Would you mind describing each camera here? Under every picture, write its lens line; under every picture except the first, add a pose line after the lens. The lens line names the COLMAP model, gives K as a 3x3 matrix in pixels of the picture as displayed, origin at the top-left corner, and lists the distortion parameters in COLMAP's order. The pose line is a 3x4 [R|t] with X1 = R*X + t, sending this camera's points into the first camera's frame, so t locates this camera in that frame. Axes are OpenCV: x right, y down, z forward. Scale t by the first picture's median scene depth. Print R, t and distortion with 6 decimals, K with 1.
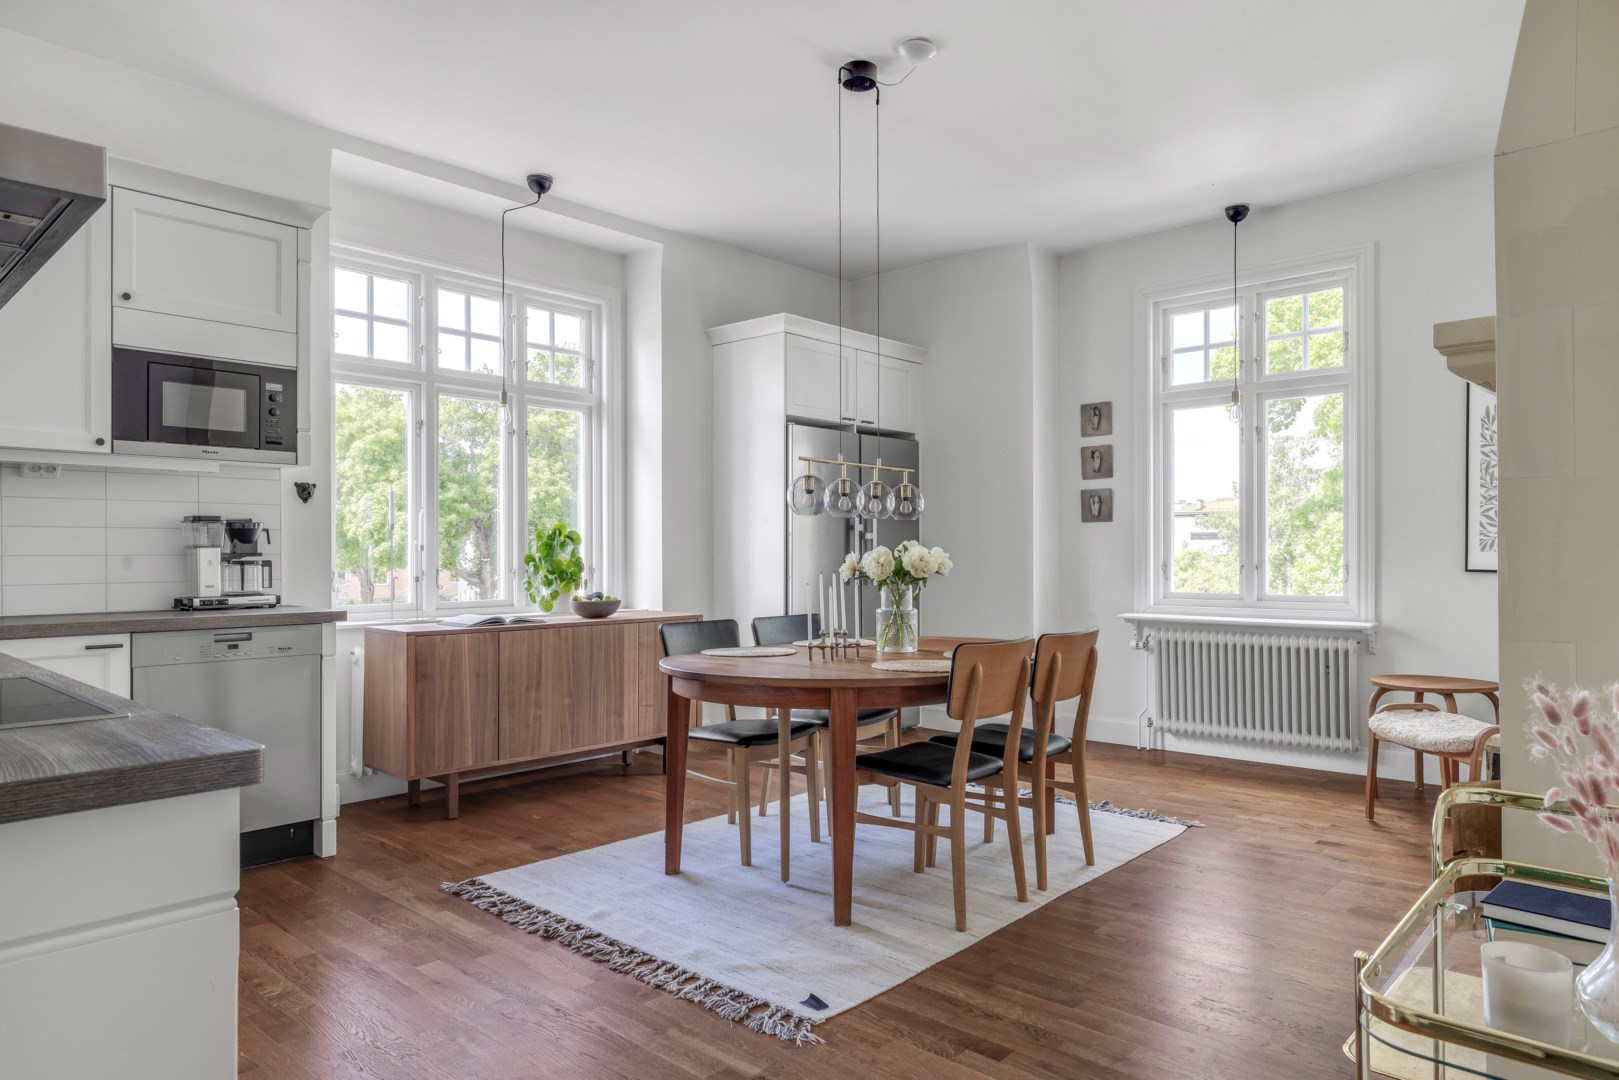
lens RADIAL K [[994.8, 0, 812.1], [0, 994.8, 540.8], [0, 0, 1]] dist [-0.011270, -0.001404]
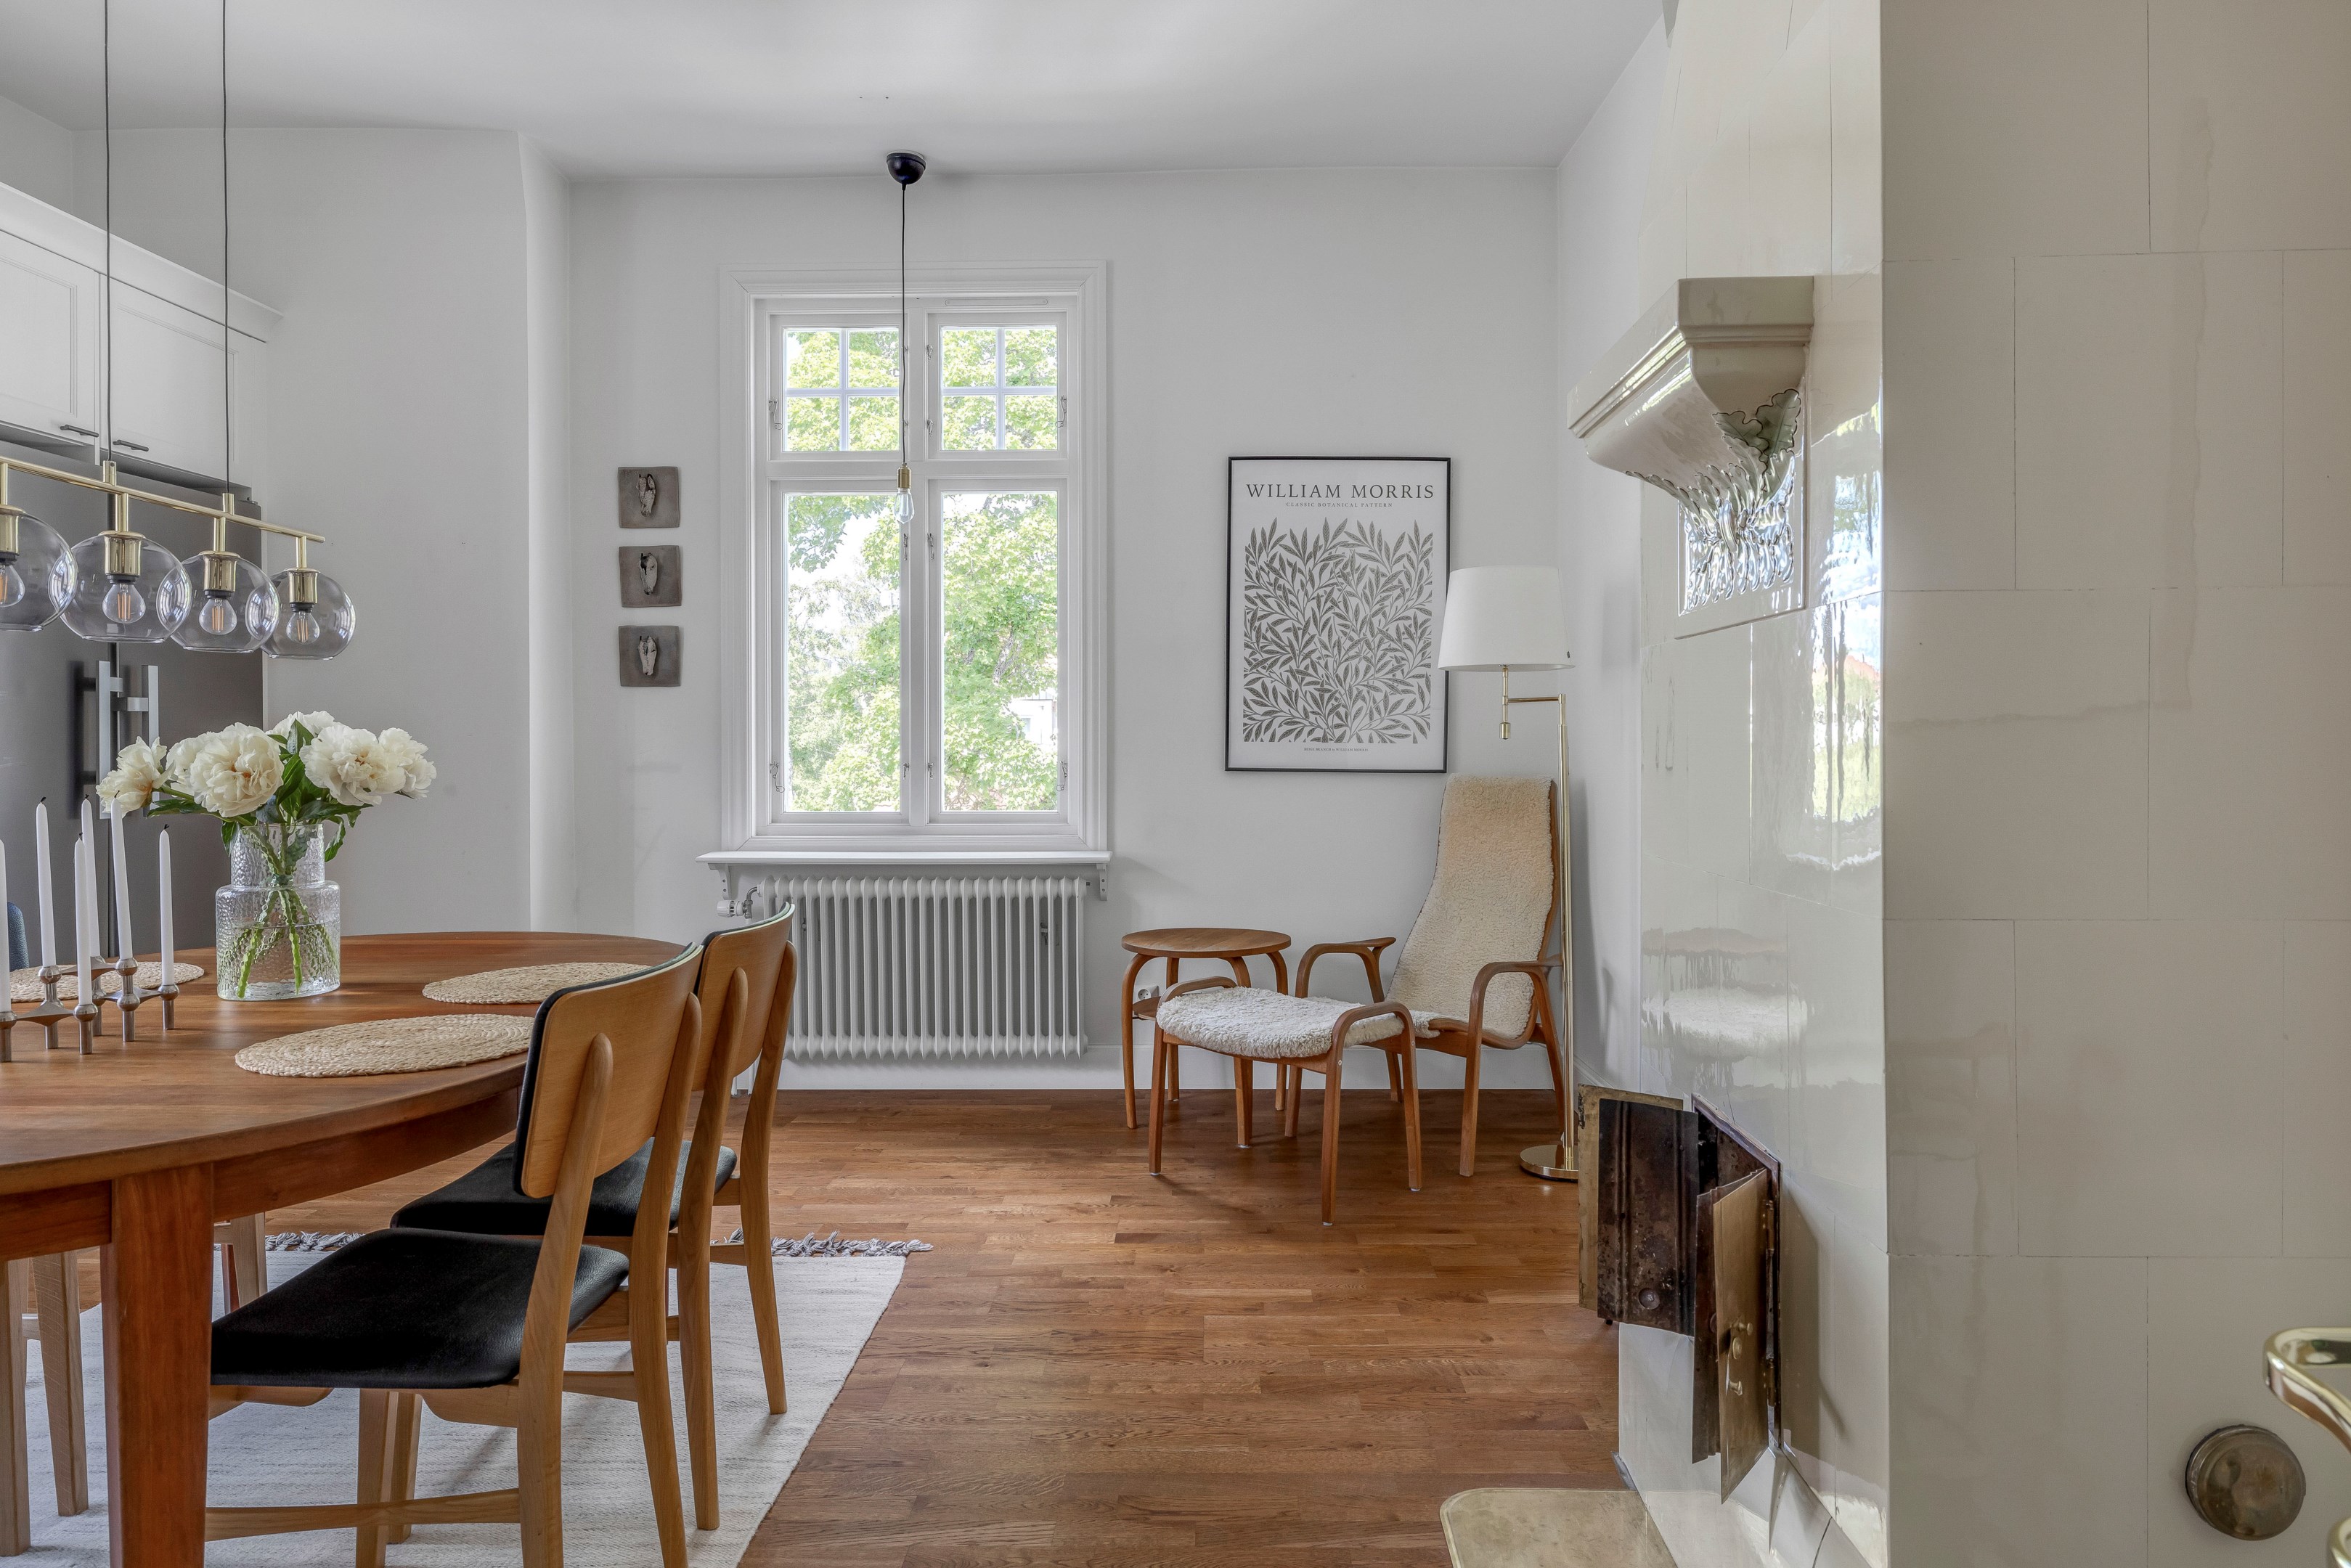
lens RADIAL K [[1443.1, 0, 1167.0], [0, 1443.1, 751.9], [0, 0, 1]] dist [0.004429, 0.007927]
pose [[0.760312, -0.003548, 0.649548, -0.014682], [-0.007990, 0.999858, 0.014814, 0.003501], [-0.649509, -0.016453, 0.760176, 0.258837]]
